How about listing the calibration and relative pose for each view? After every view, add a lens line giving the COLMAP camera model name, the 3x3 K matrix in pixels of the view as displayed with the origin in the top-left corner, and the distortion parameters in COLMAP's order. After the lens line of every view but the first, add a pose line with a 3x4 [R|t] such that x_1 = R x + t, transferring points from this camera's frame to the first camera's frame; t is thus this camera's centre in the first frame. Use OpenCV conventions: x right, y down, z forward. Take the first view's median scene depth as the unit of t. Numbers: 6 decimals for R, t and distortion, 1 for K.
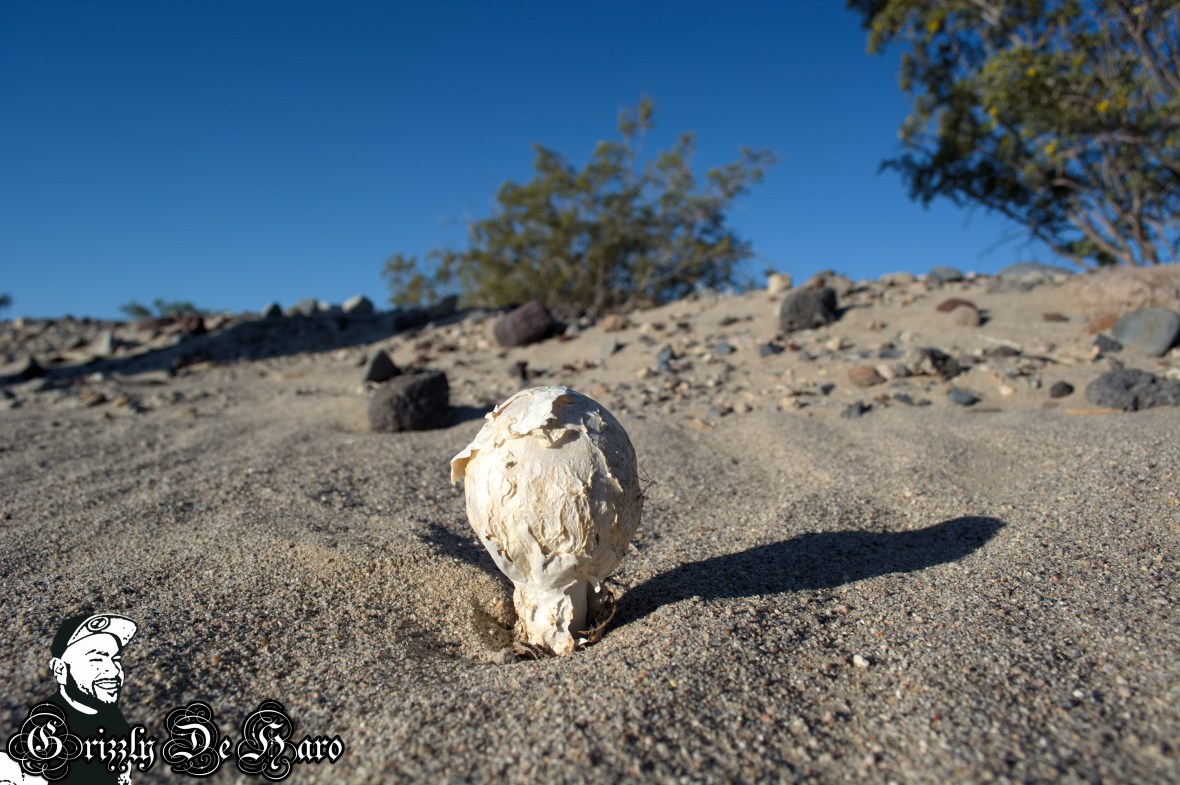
lens RADIAL K [[873.6, 0, 590.0], [0, 873.6, 392.5], [0, 0, 1]] dist [-0.089702, 0.017956]
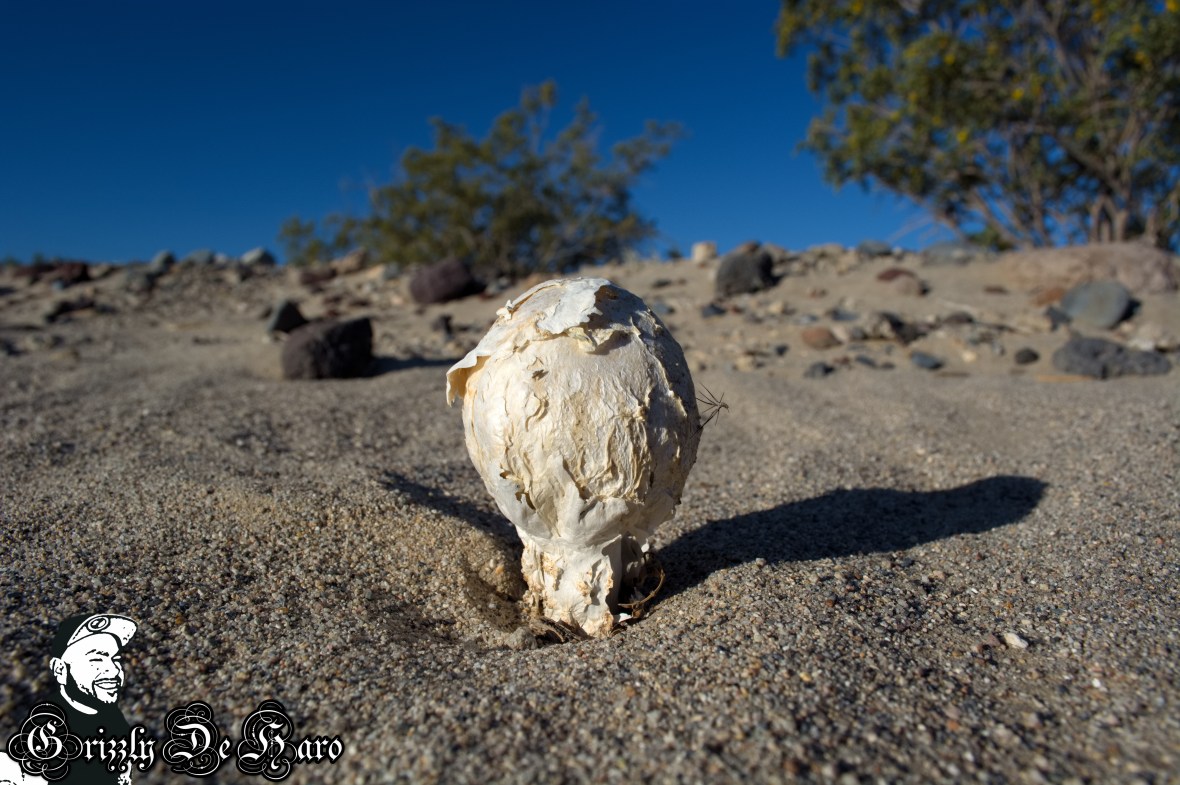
lens RADIAL K [[873.6, 0, 590.0], [0, 873.6, 392.5], [0, 0, 1]] dist [-0.089702, 0.017956]
pose [[0.992998, 0.027743, 0.114825, -0.118658], [-0.030972, 0.999171, 0.026428, 0.069513], [-0.113996, -0.029799, 0.993034, 0.248281]]
